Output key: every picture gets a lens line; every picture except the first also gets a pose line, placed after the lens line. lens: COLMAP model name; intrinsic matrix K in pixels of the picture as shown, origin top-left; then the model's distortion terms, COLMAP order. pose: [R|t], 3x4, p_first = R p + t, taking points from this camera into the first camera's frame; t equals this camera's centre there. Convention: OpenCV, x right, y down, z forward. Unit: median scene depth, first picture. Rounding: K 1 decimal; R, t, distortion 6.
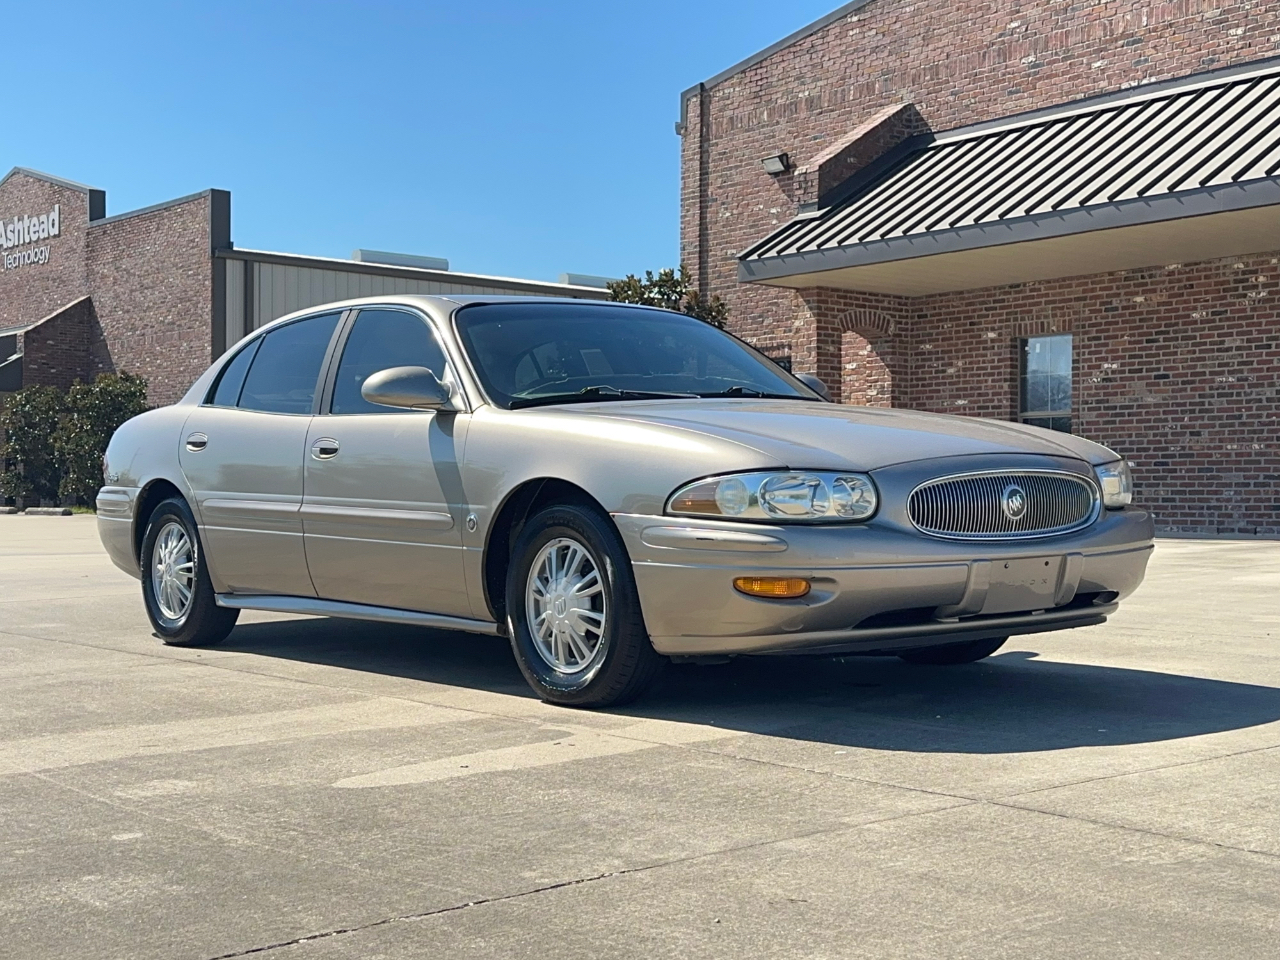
lens RADIAL K [[1743.9, 0, 632.0], [0, 1743.9, 481.9], [0, 0, 1]] dist [0.215261, -0.446578]
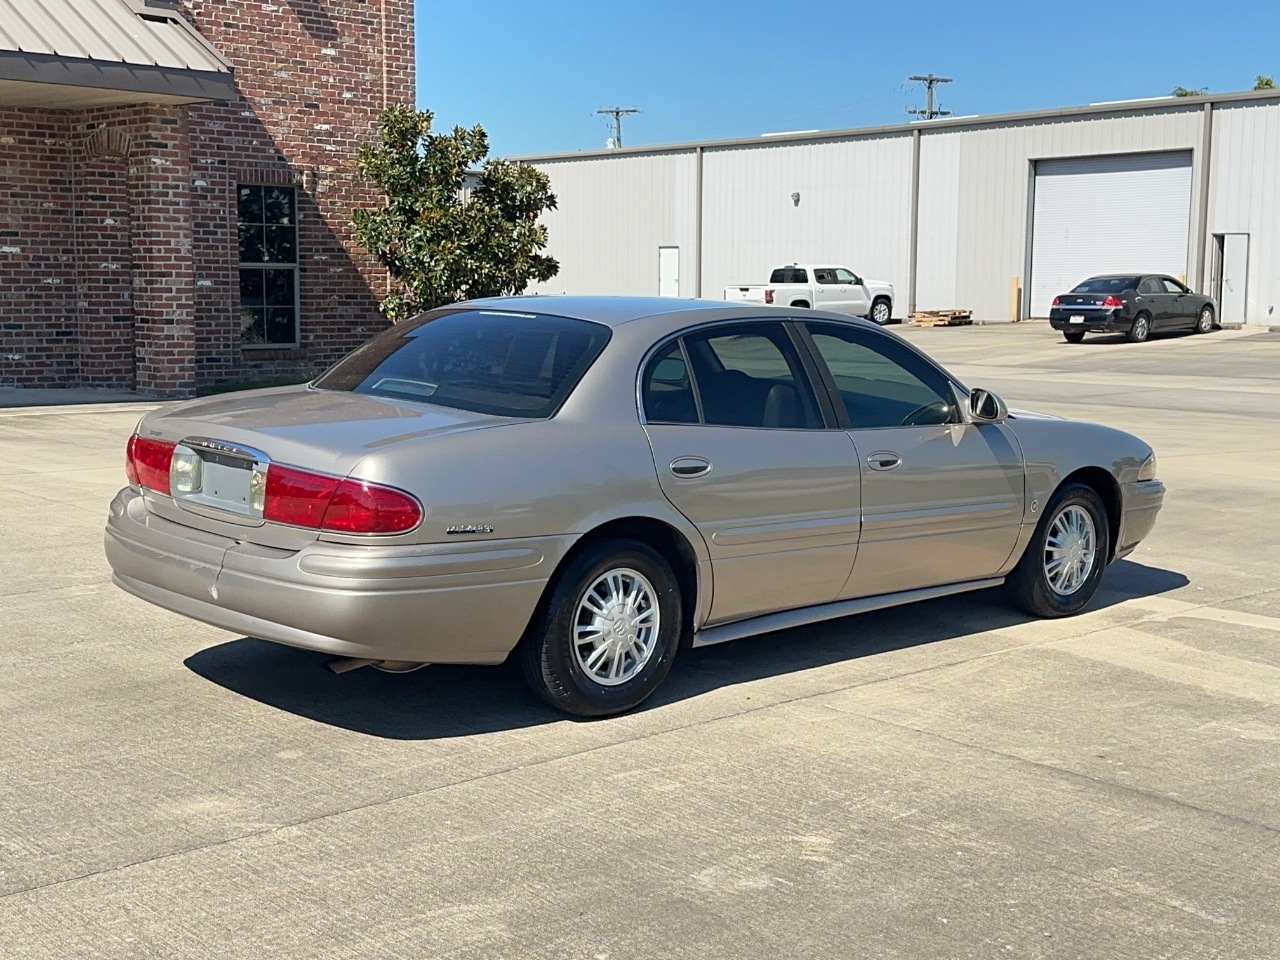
lens RADIAL K [[1754.6, 0, 633.2], [0, 1754.6, 481.5], [0, 0, 1]] dist [0.192075, -0.392165]
pose [[-0.090468, -0.120315, 0.988605, -0.420872], [-0.020405, 0.992691, 0.118945, -0.045054], [-0.995690, -0.009411, -0.092262, 0.425892]]
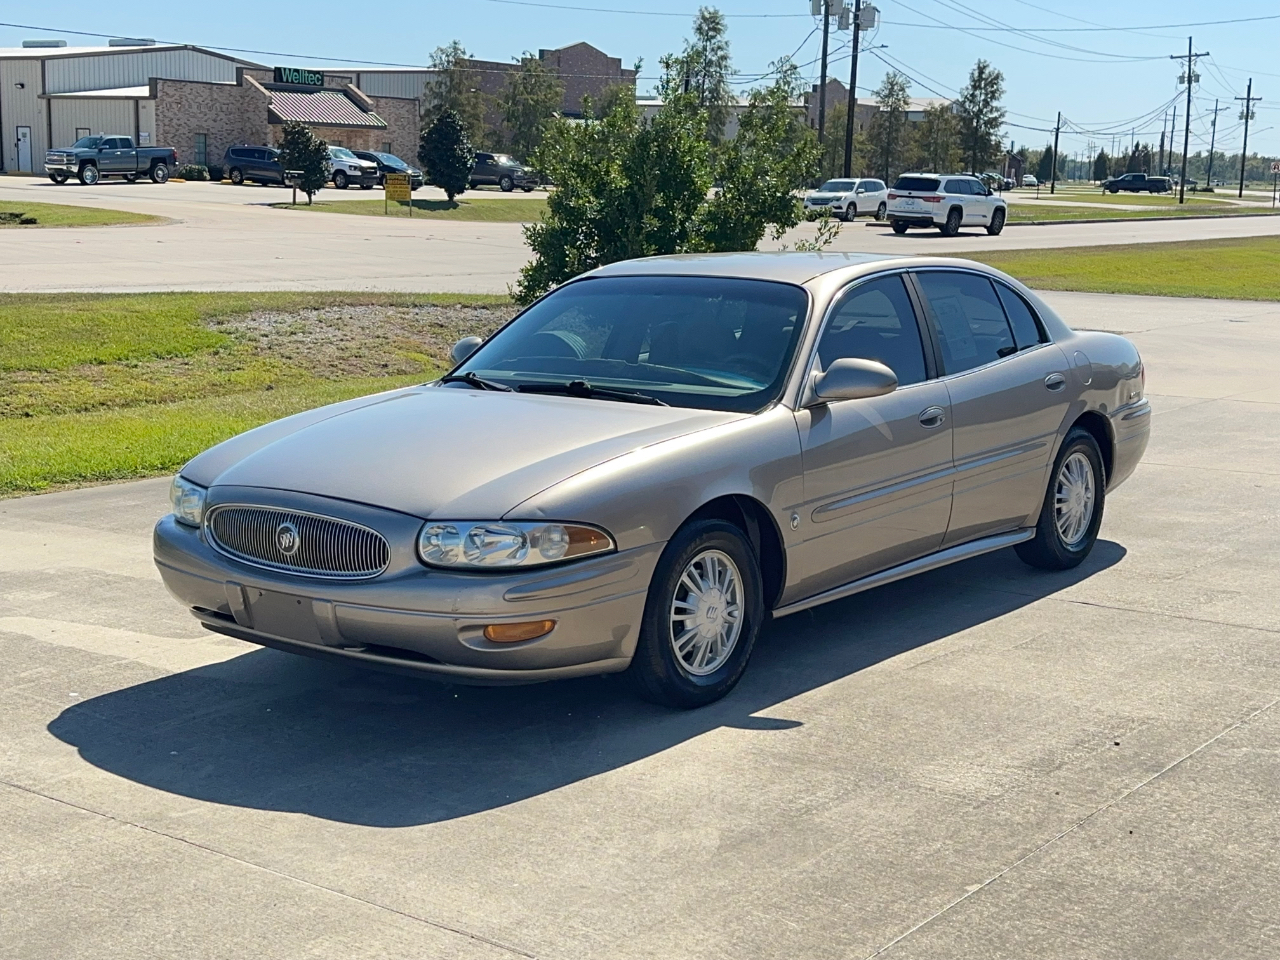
lens RADIAL K [[1754.6, 0, 633.2], [0, 1754.6, 481.5], [0, 0, 1]] dist [0.192075, -0.392165]
pose [[0.233921, 0.168983, -0.957458, 0.345495], [-0.012940, 0.985234, 0.170723, -0.055934], [0.972169, -0.027546, 0.232654, 0.256678]]
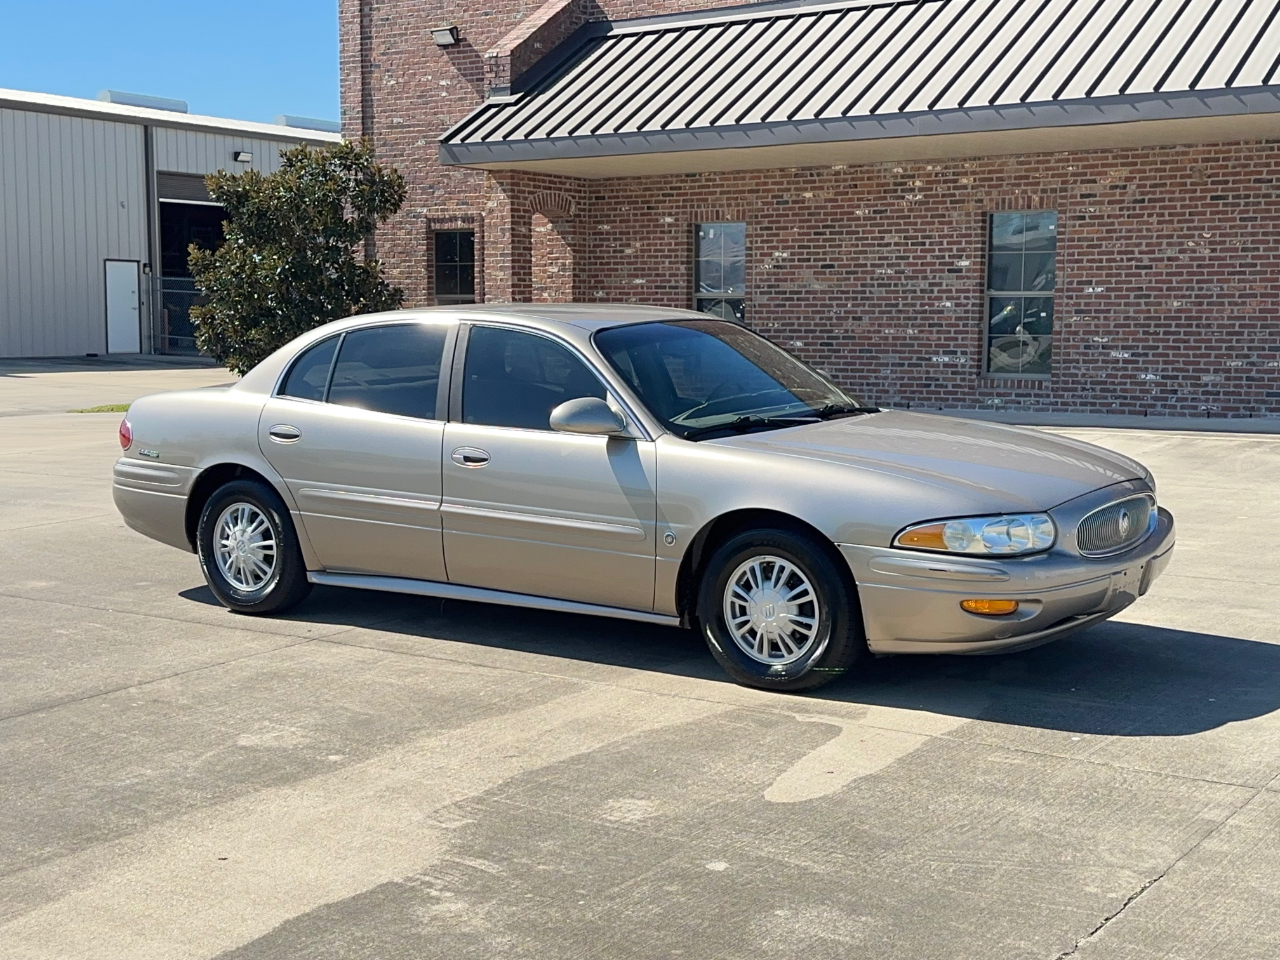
lens RADIAL K [[1746.1, 0, 617.3], [0, 1746.1, 476.5], [0, 0, 1]] dist [0.183536, -0.333143]
pose [[0.960912, -0.028239, 0.275410, -0.134260], [-0.001069, 0.994398, 0.105692, -0.042822], [-0.276852, -0.101855, 0.955499, -0.037513]]
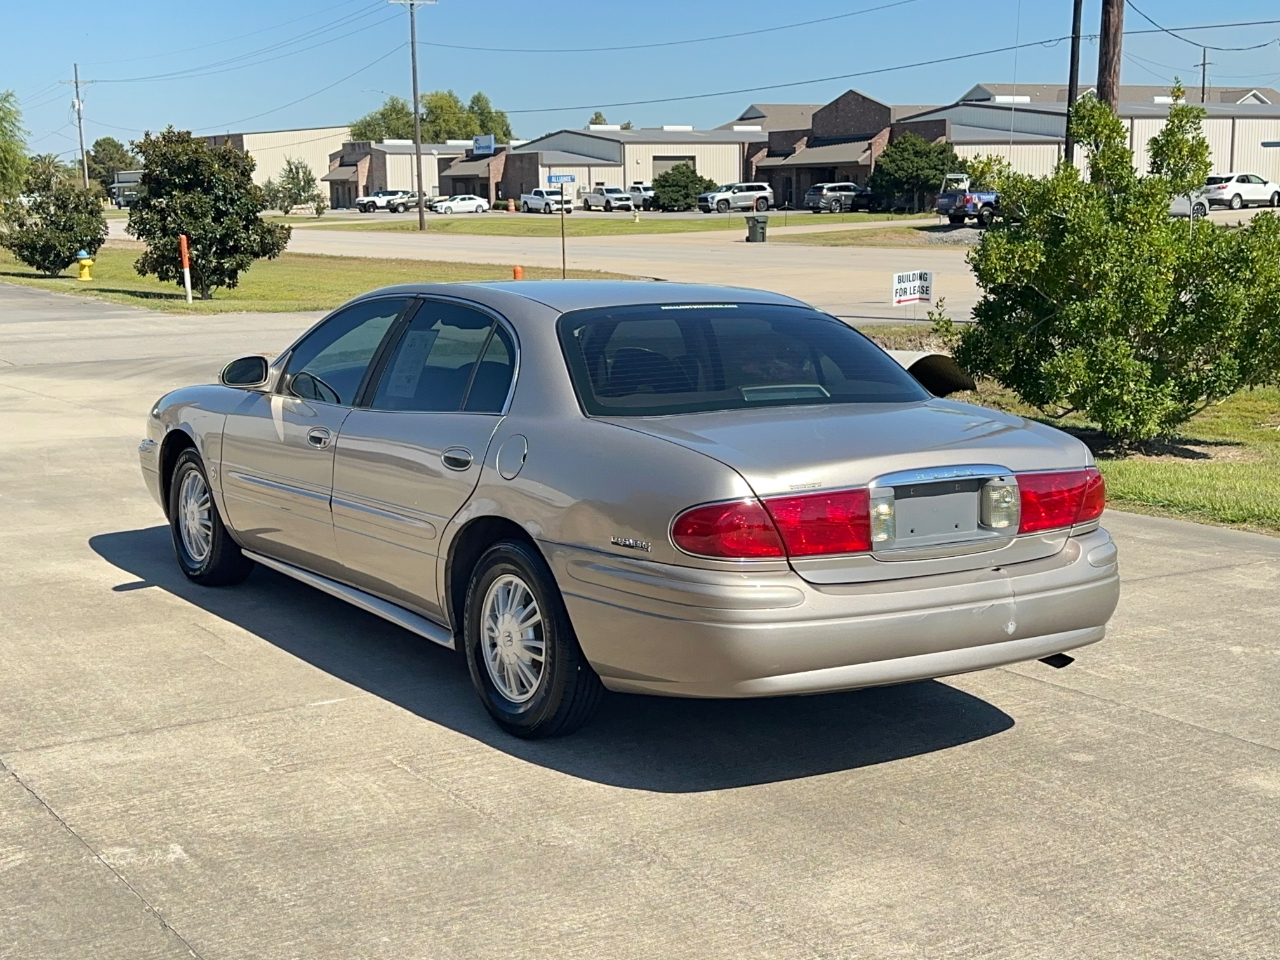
lens RADIAL K [[1754.6, 0, 633.2], [0, 1754.6, 481.5], [0, 0, 1]] dist [0.192075, -0.392165]
pose [[-0.996382, -0.006606, 0.084729, -0.077457], [0.006108, 0.988830, 0.148922, -0.052163], [-0.084767, 0.148901, -0.985212, 0.744640]]
